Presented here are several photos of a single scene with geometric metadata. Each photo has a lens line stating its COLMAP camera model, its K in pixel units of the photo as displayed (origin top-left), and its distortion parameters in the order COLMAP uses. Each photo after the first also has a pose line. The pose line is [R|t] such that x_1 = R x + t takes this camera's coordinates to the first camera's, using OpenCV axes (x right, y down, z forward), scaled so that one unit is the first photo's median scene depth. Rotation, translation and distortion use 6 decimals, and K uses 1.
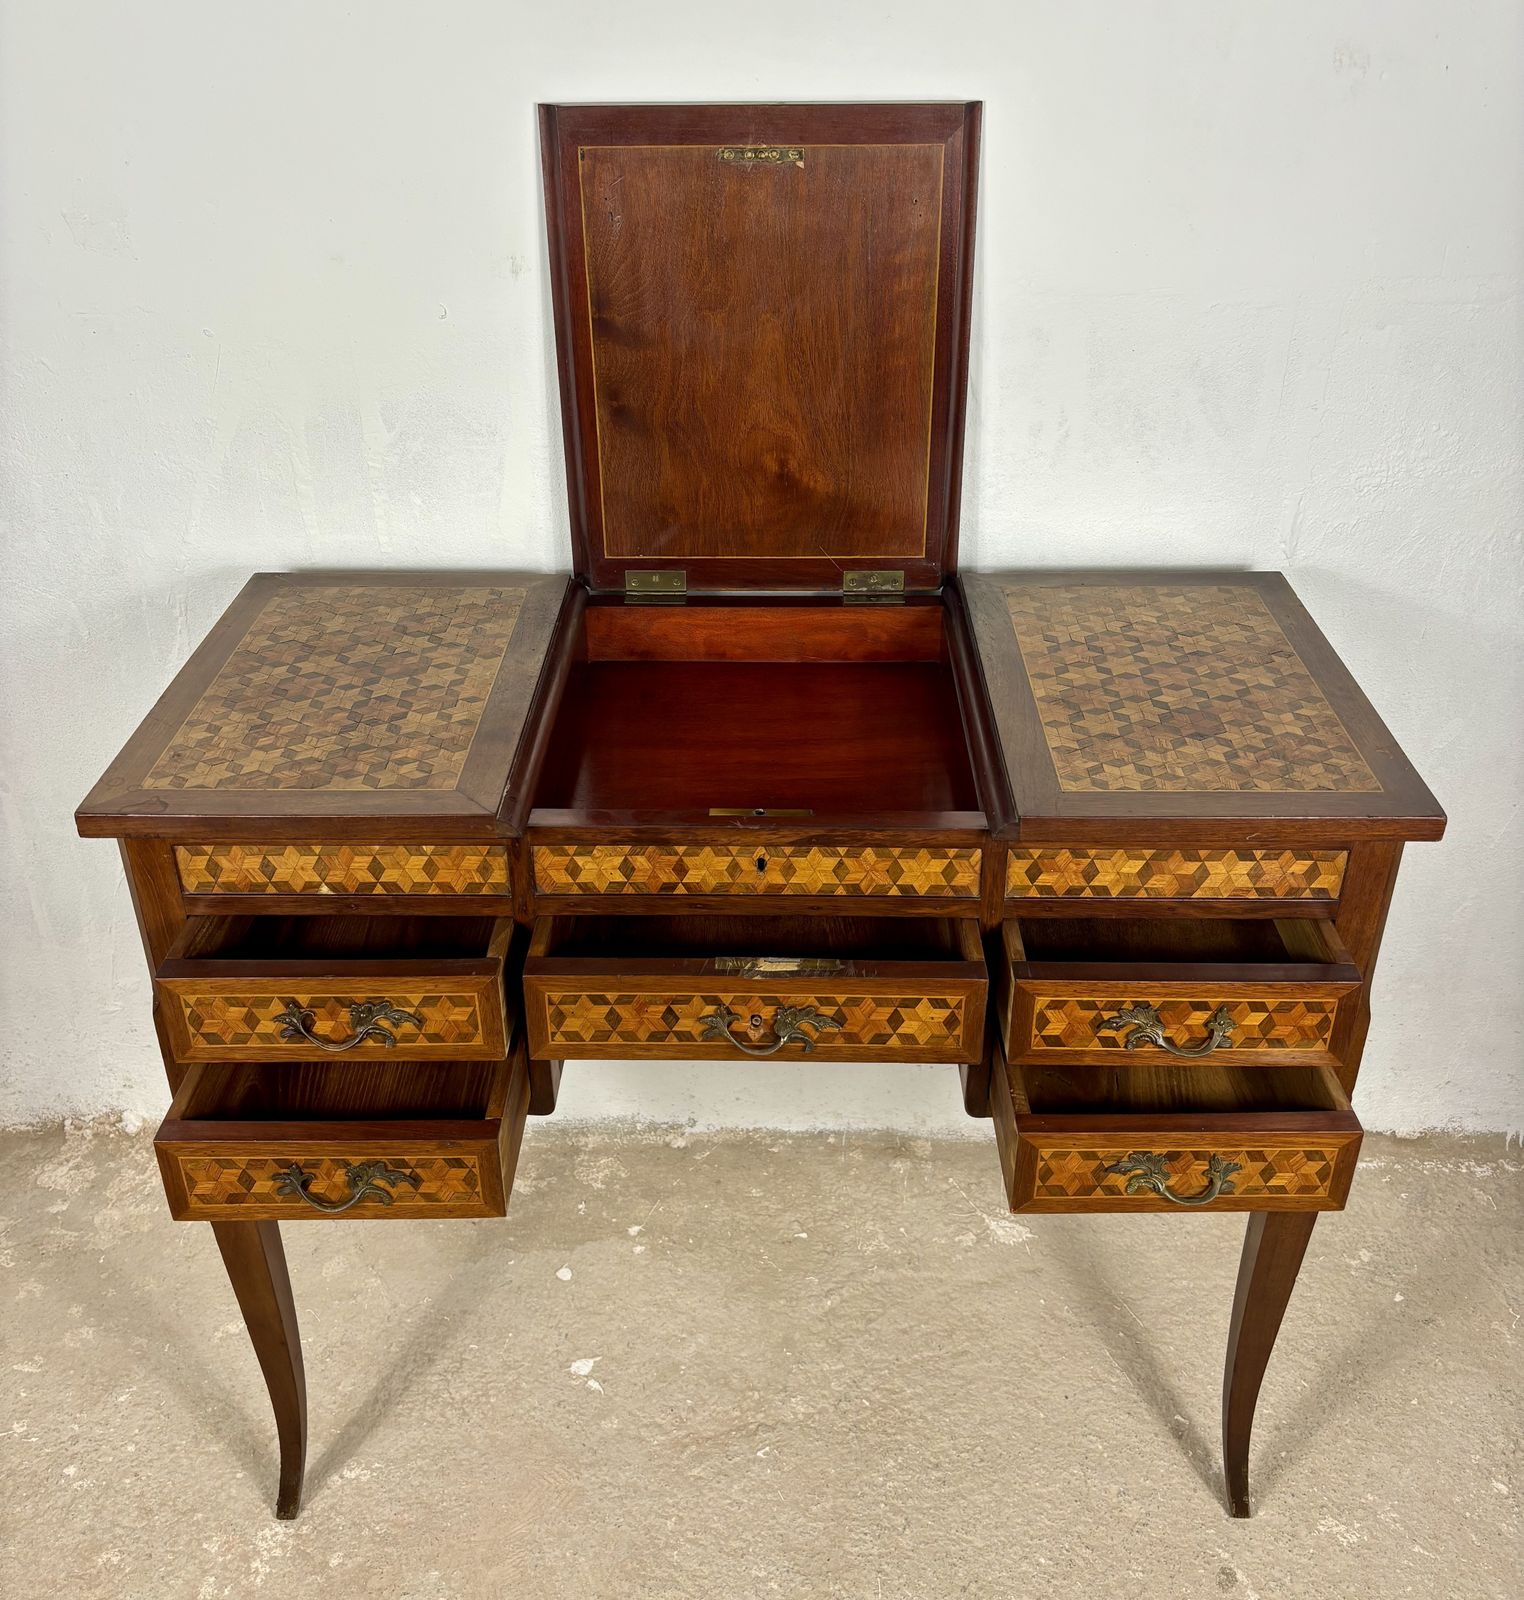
lens RADIAL K [[1534.8, 0, 755.3], [0, 1534.8, 741.5], [0, 0, 1]] dist [0.083648, -0.154105]
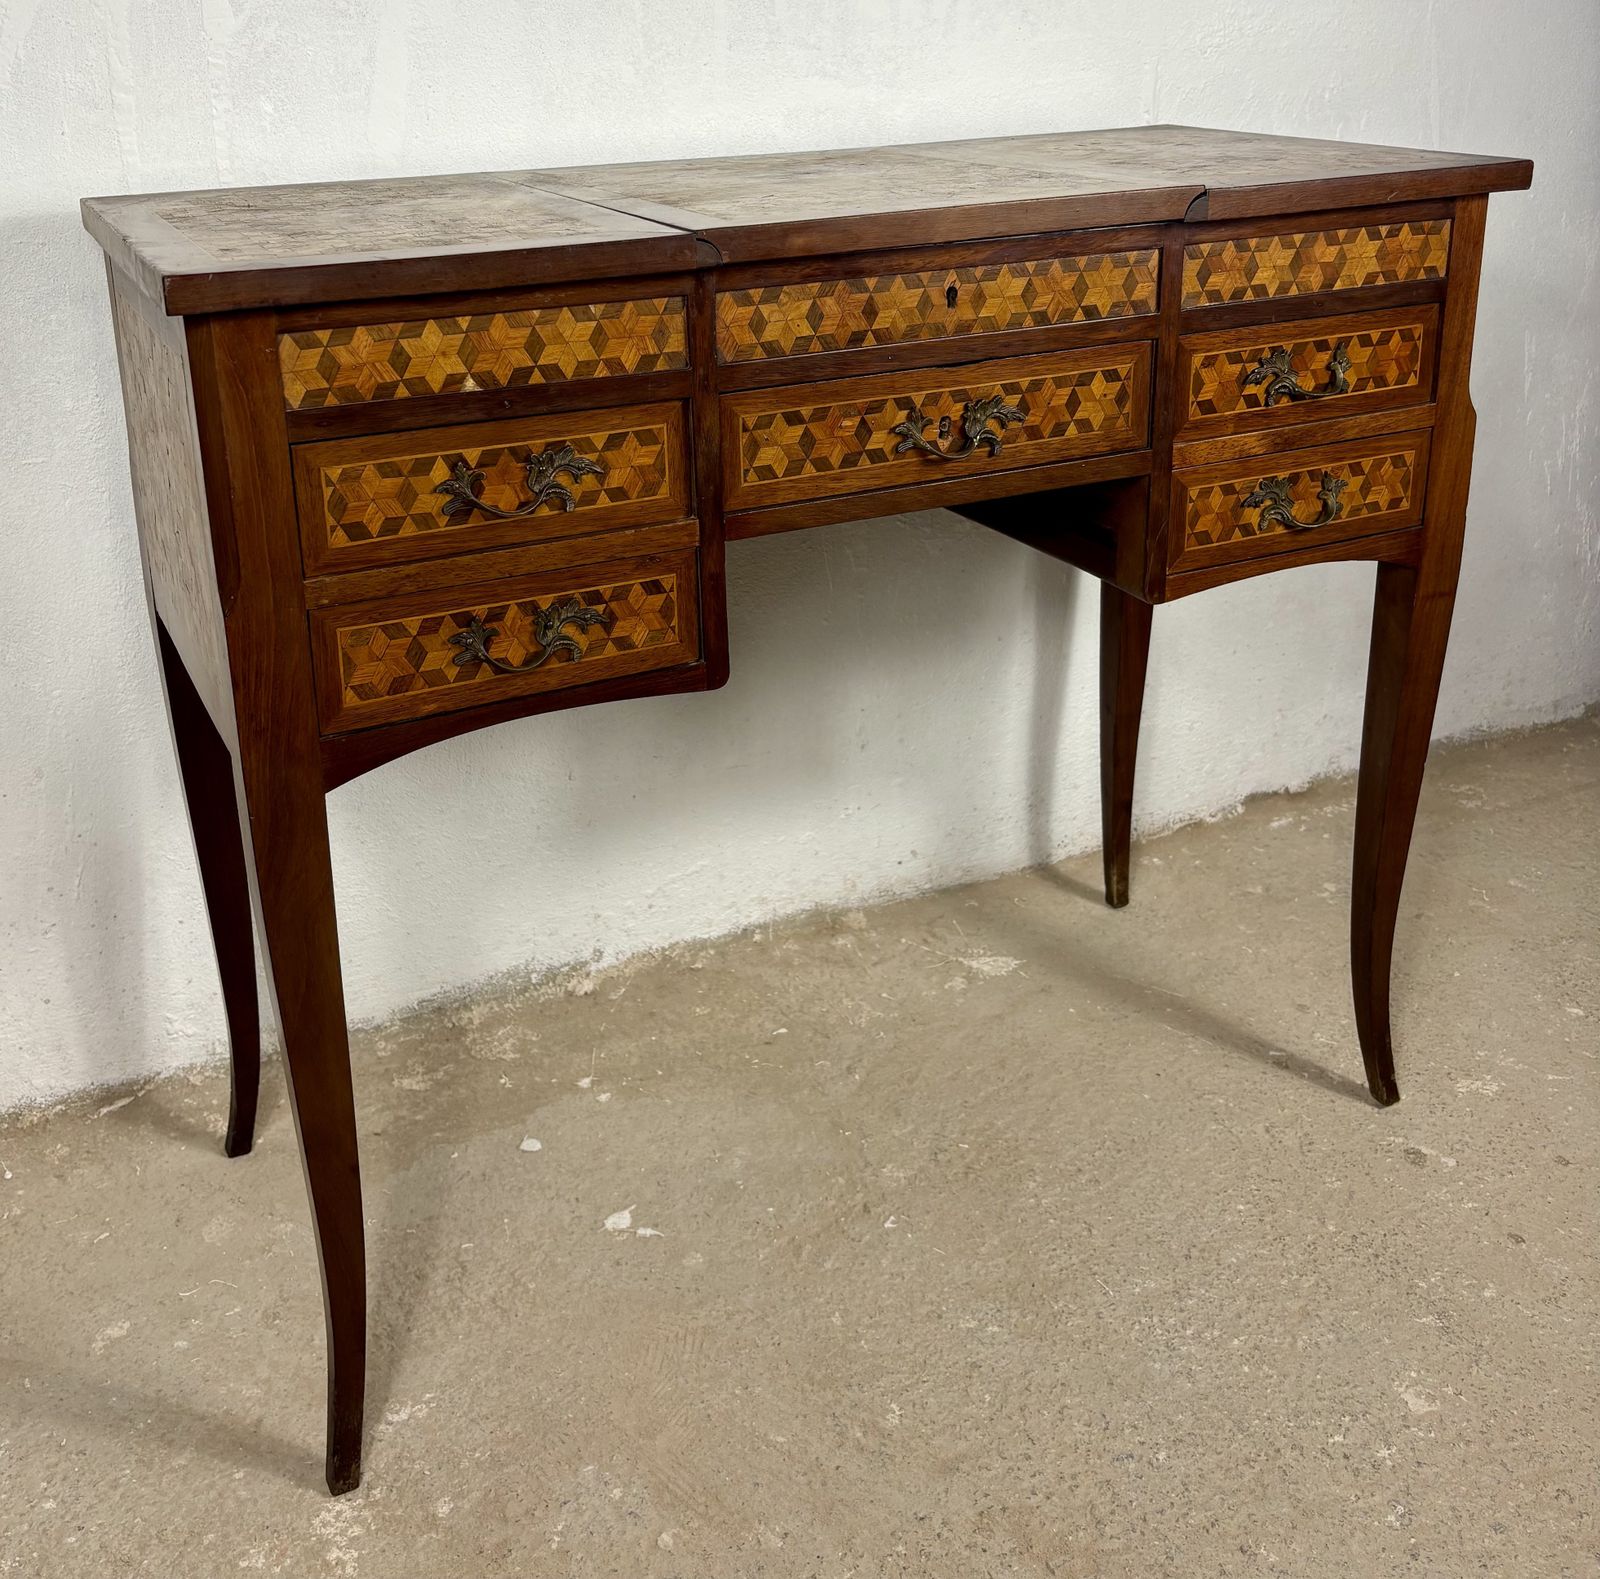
lens RADIAL K [[1757.4, 0, 730.8], [0, 1757.4, 555.6], [0, 0, 1]] dist [0.169194, -0.560280]
pose [[0.901892, -0.146212, 0.406463, -0.483971], [0.227642, 0.960581, -0.159572, 0.317619], [-0.367109, 0.236445, 0.899625, 0.155328]]
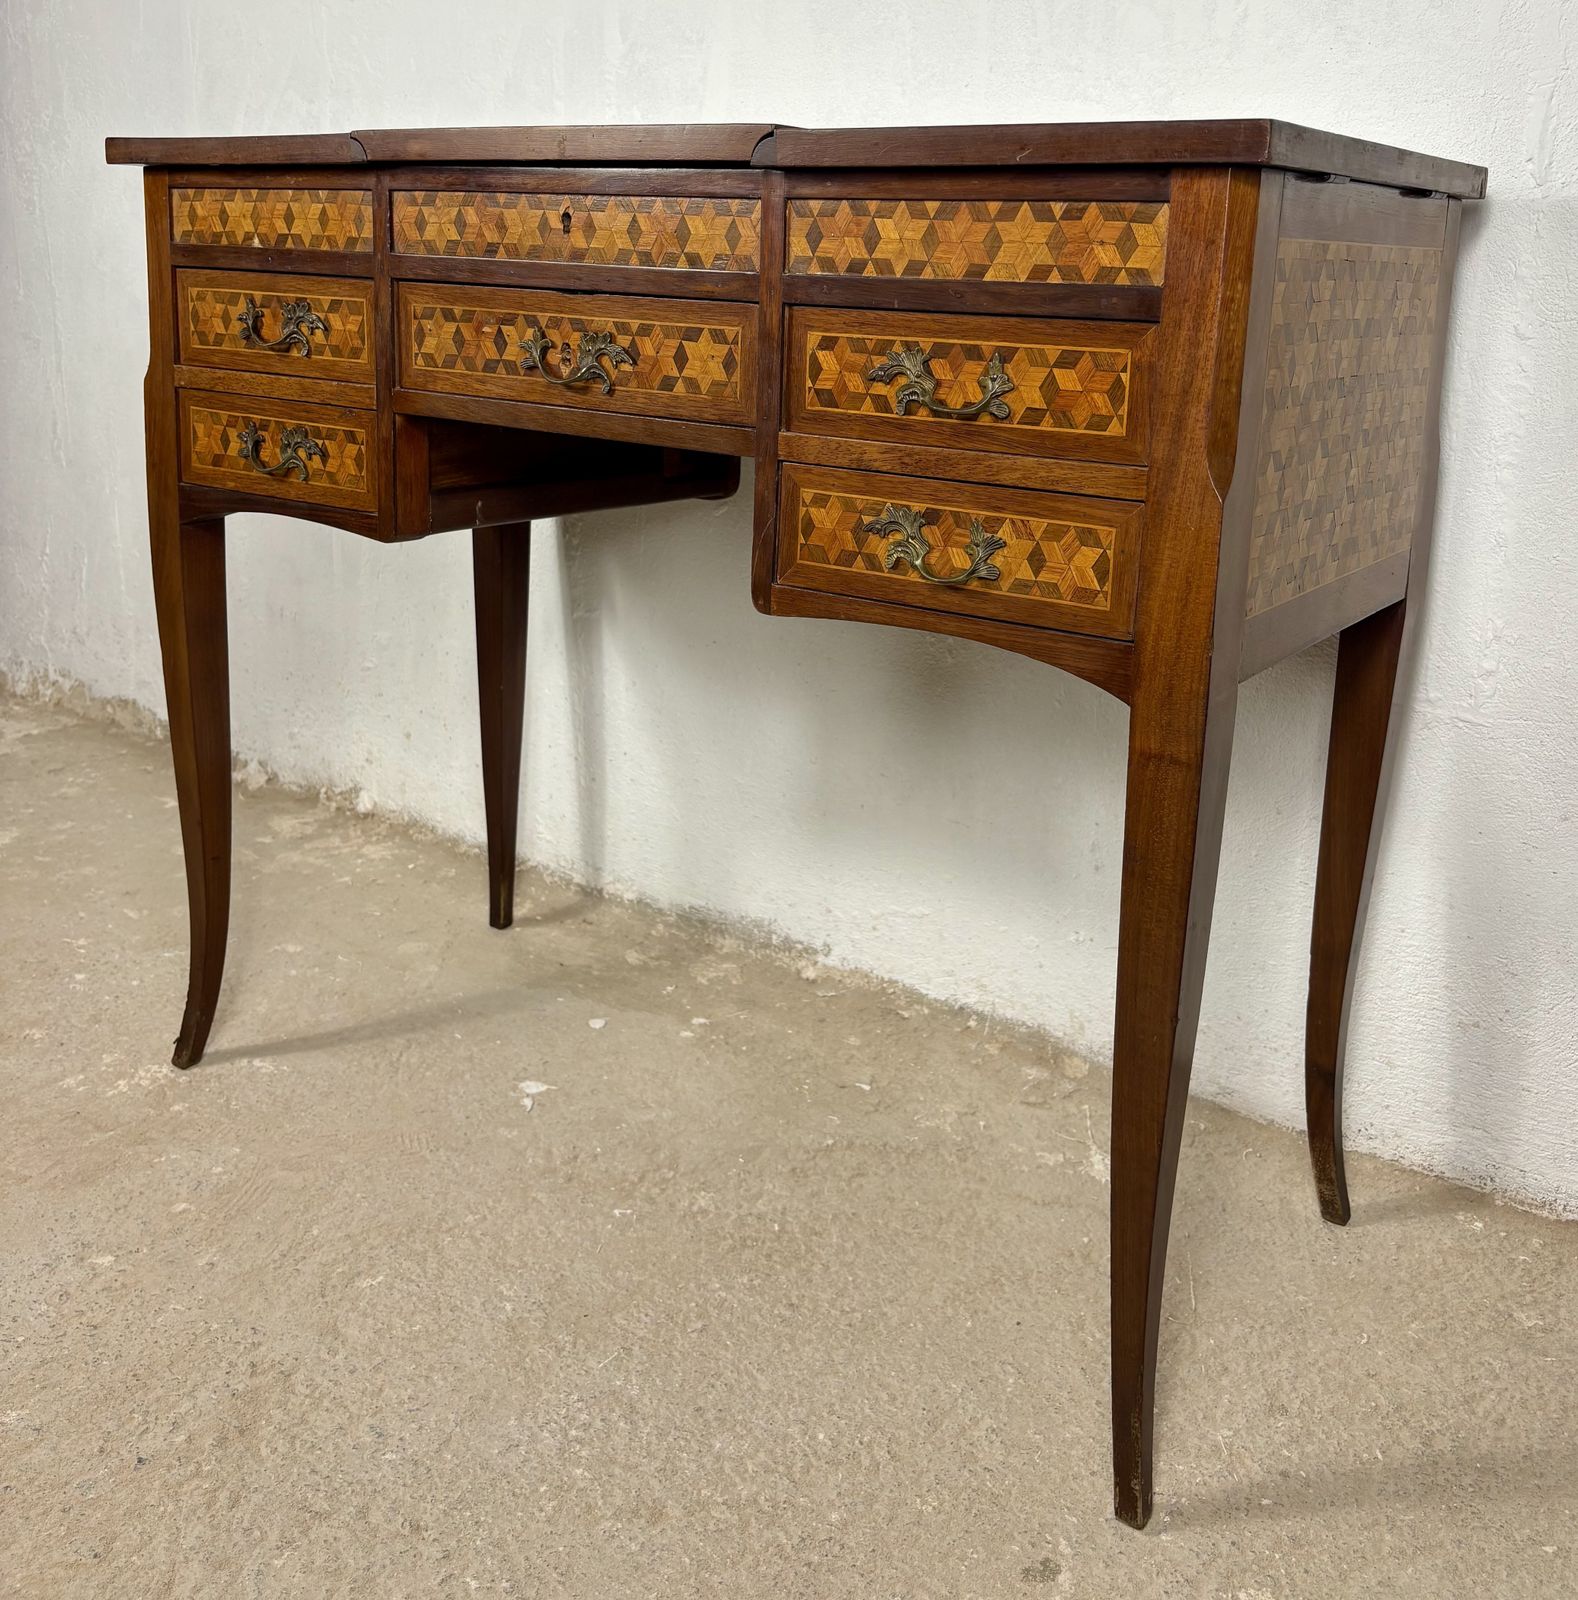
lens RADIAL K [[1624.5, 0, 822.1], [0, 1624.5, 584.0], [0, 0, 1]] dist [0.186914, -0.559134]
pose [[0.832383, 0.144985, -0.534900, 0.601253], [-0.306957, 0.924216, -0.227161, 0.401354], [0.461428, 0.353277, 0.813806, 0.323594]]
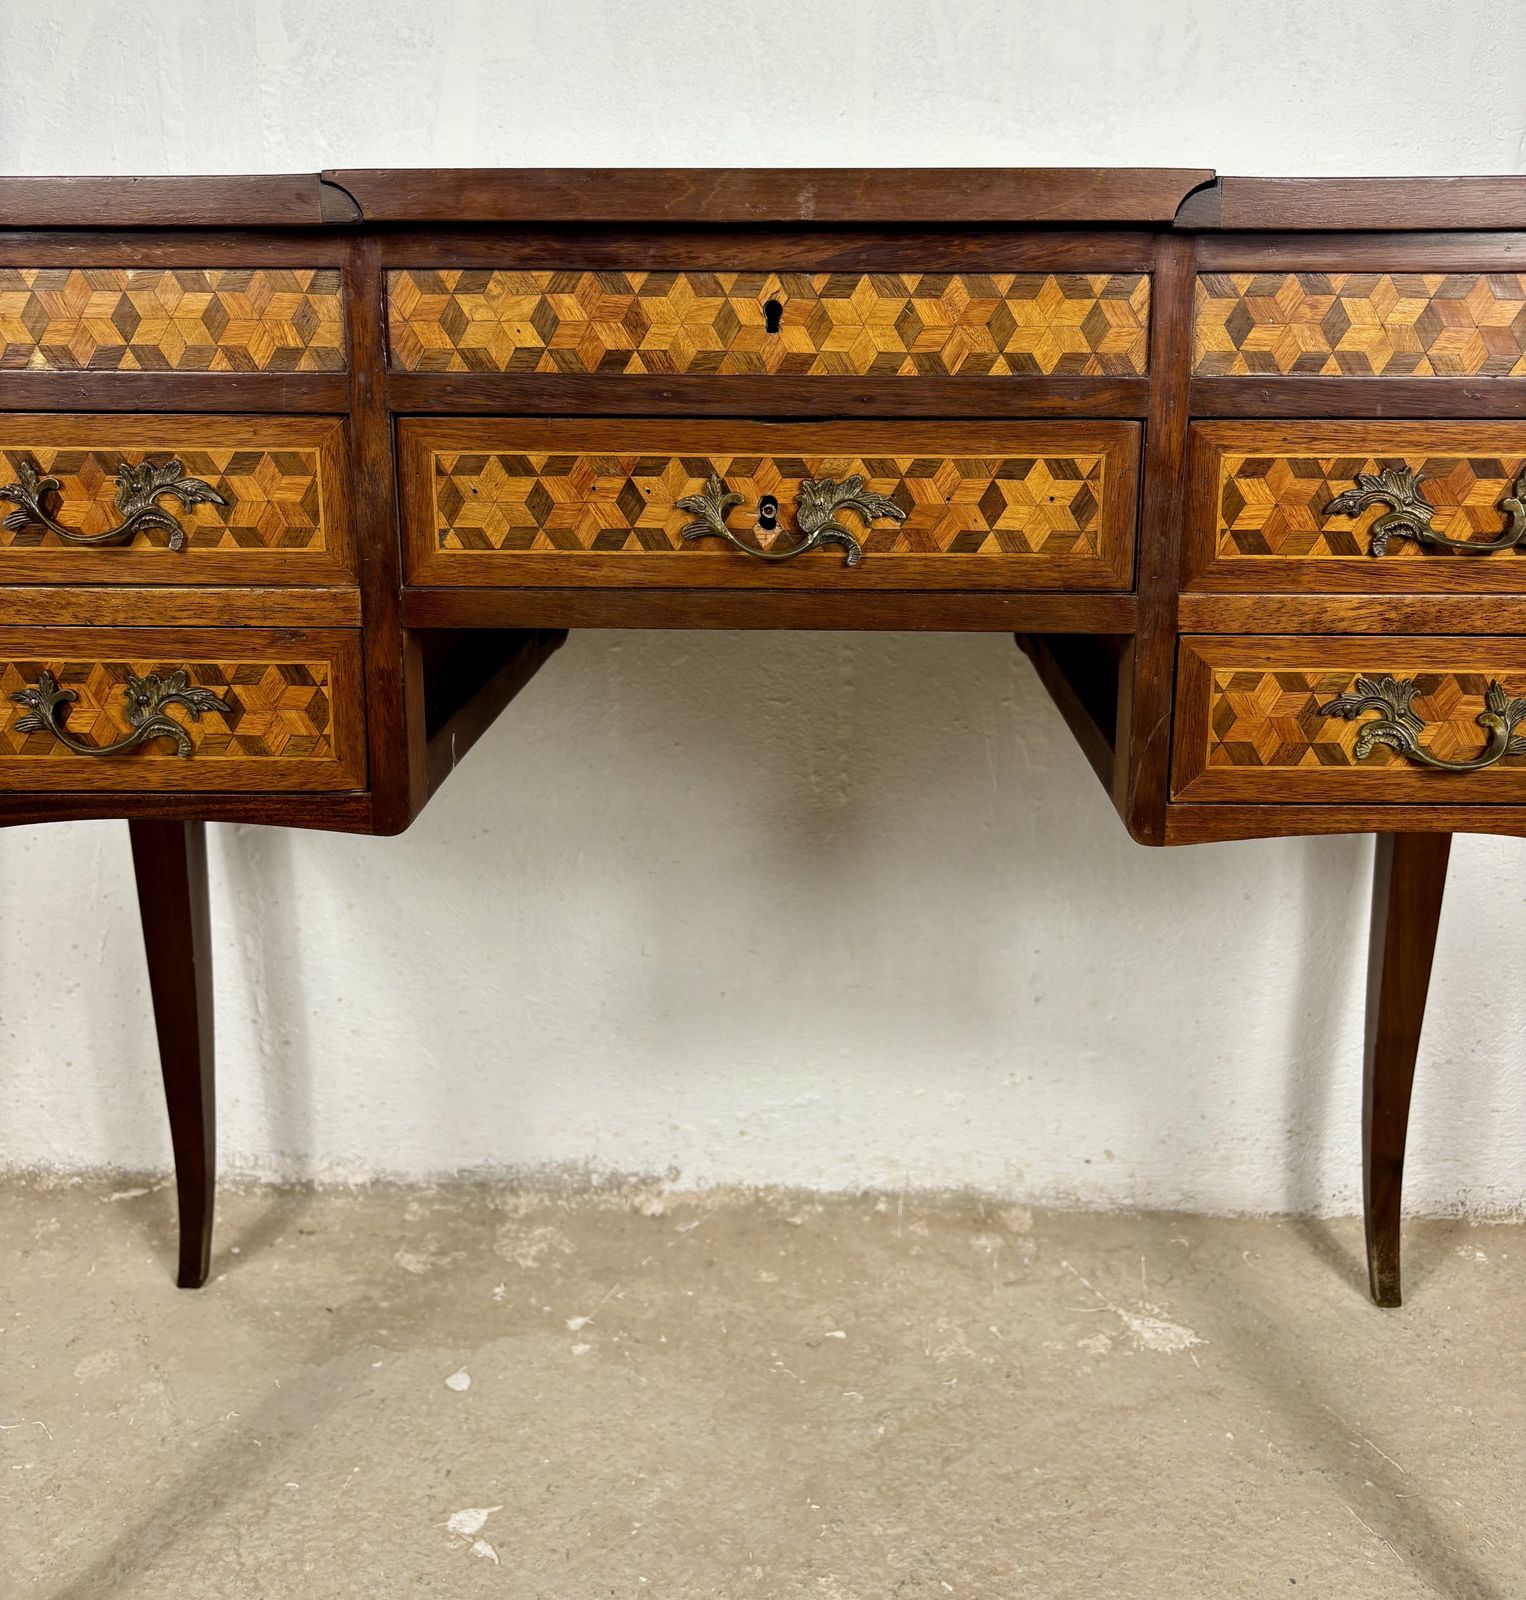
lens RADIAL K [[1556.1, 0, 771.0], [0, 1556.1, 595.8], [0, 0, 1]] dist [0.004002, 0.019687]
pose [[0.999844, 0.011725, -0.013184, 0.010937], [-0.015244, 0.950289, -0.310996, 0.329438], [0.008882, 0.311149, 0.950320, 0.418249]]
